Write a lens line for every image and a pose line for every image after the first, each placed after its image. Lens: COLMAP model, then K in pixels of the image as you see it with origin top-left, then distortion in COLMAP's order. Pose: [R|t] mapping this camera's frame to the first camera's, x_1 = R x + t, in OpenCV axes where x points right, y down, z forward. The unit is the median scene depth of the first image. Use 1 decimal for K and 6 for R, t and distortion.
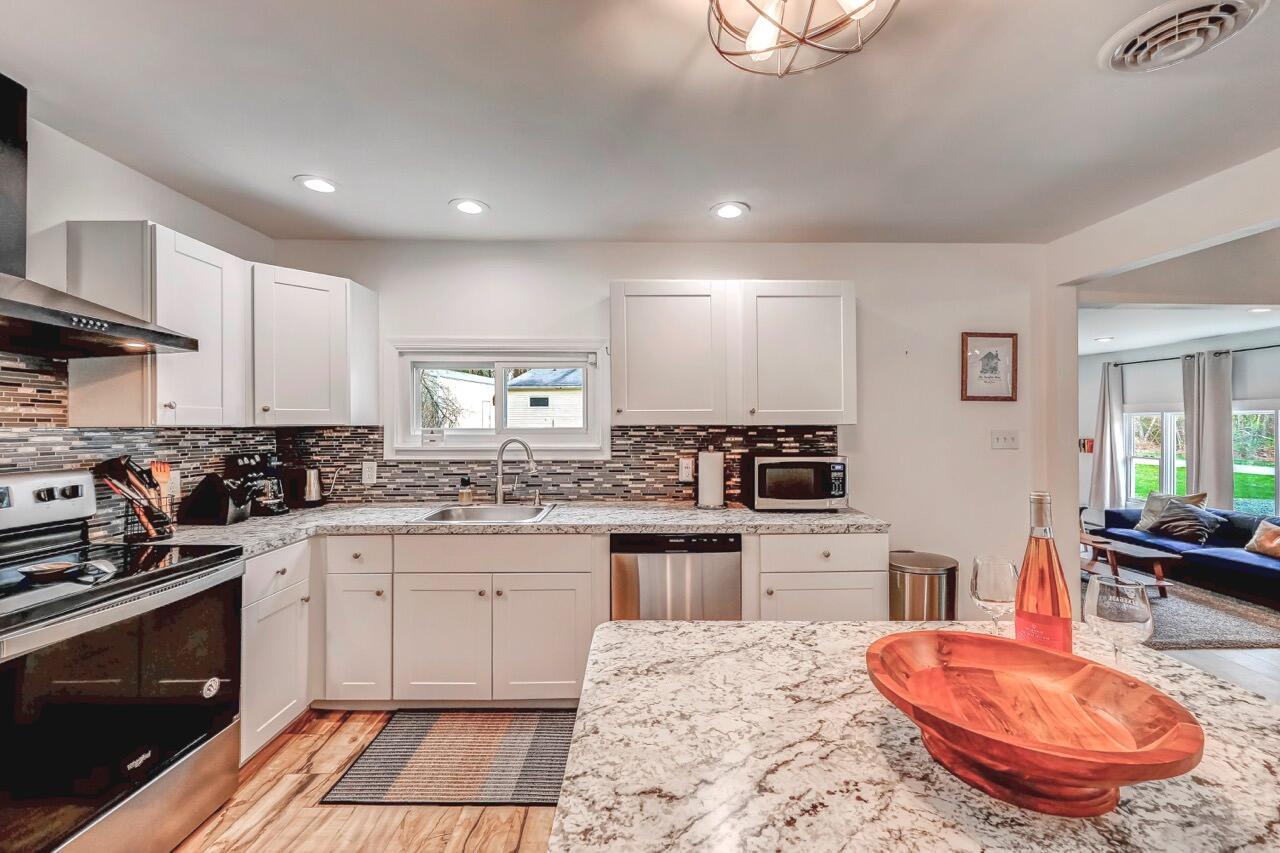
lens RADIAL K [[507.6, 0, 640.0], [0, 507.6, 426.5], [0, 0, 1]] dist [-0.000842, -0.000148]
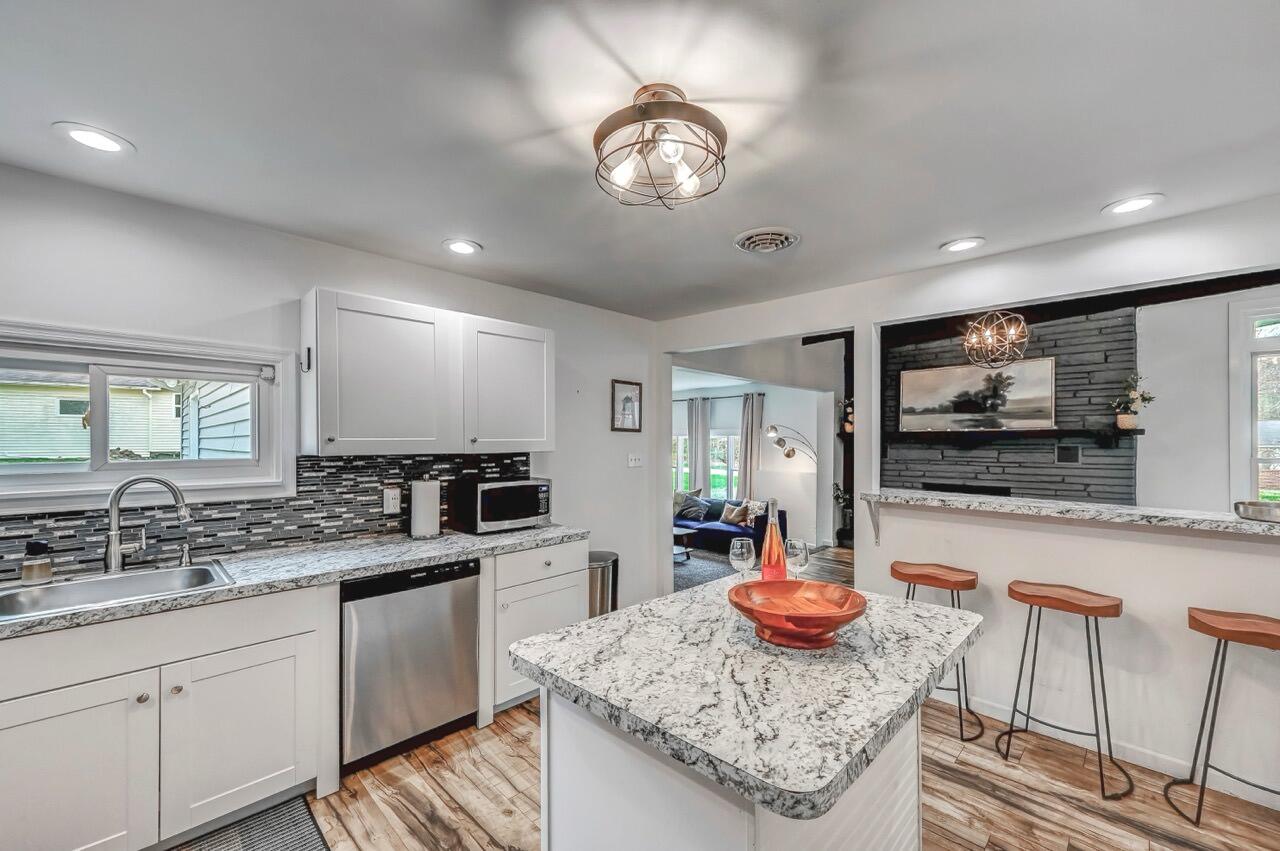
lens RADIAL K [[515.3, 0, 642.8], [0, 515.3, 442.6], [0, 0, 1]] dist [-0.001595, -0.000087]
pose [[0.712089, -0.001731, 0.702087, -0.252929], [0.002298, 0.999997, 0.000135, -0.022422], [-0.702085, 0.001517, 0.712091, -0.003492]]
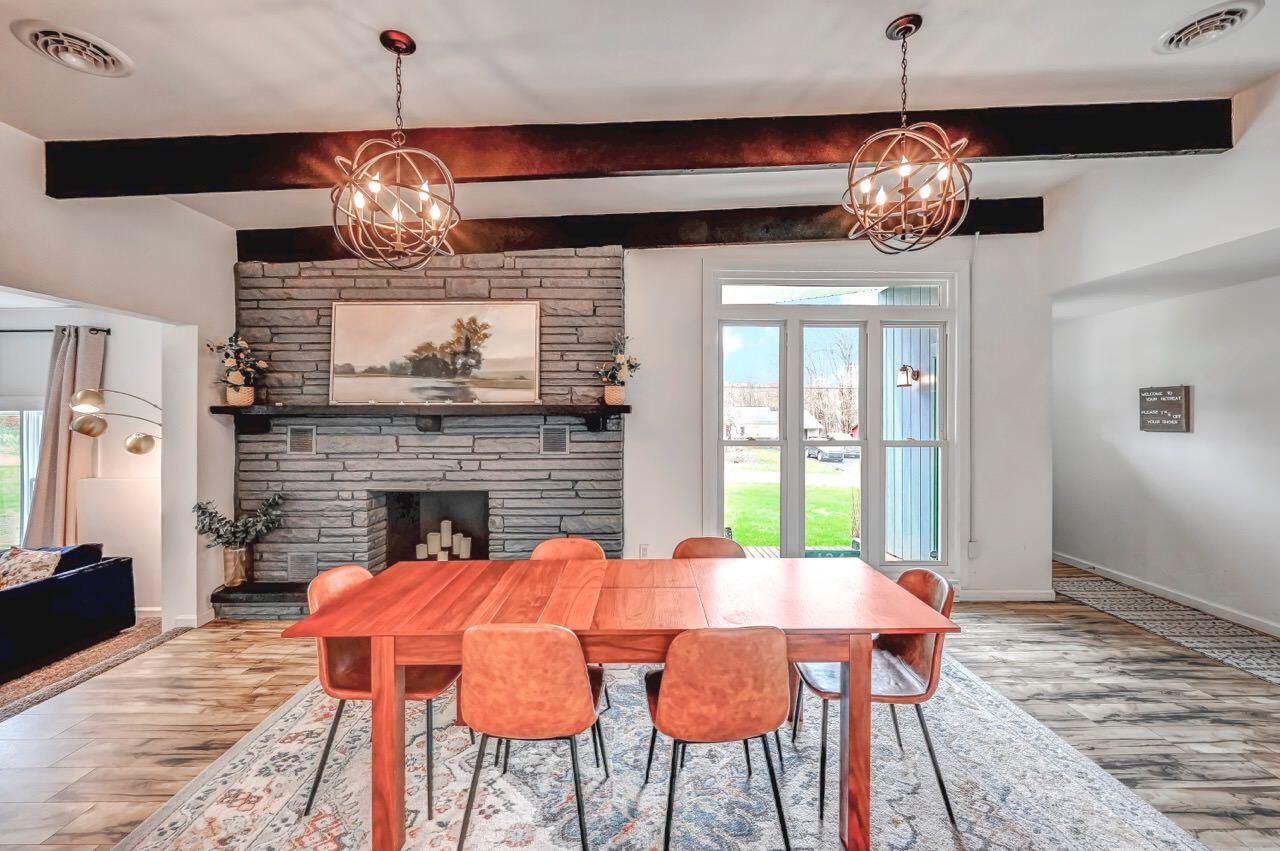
lens RADIAL K [[507.6, 0, 640.0], [0, 507.6, 425.5], [0, 0, 1]] dist [-0.000842, -0.000148]
pose [[0.014506, -0.009678, 0.999848, 1.046974], [0.002694, 0.999950, 0.009640, -0.026222], [-0.999891, 0.002554, 0.014532, 0.004250]]
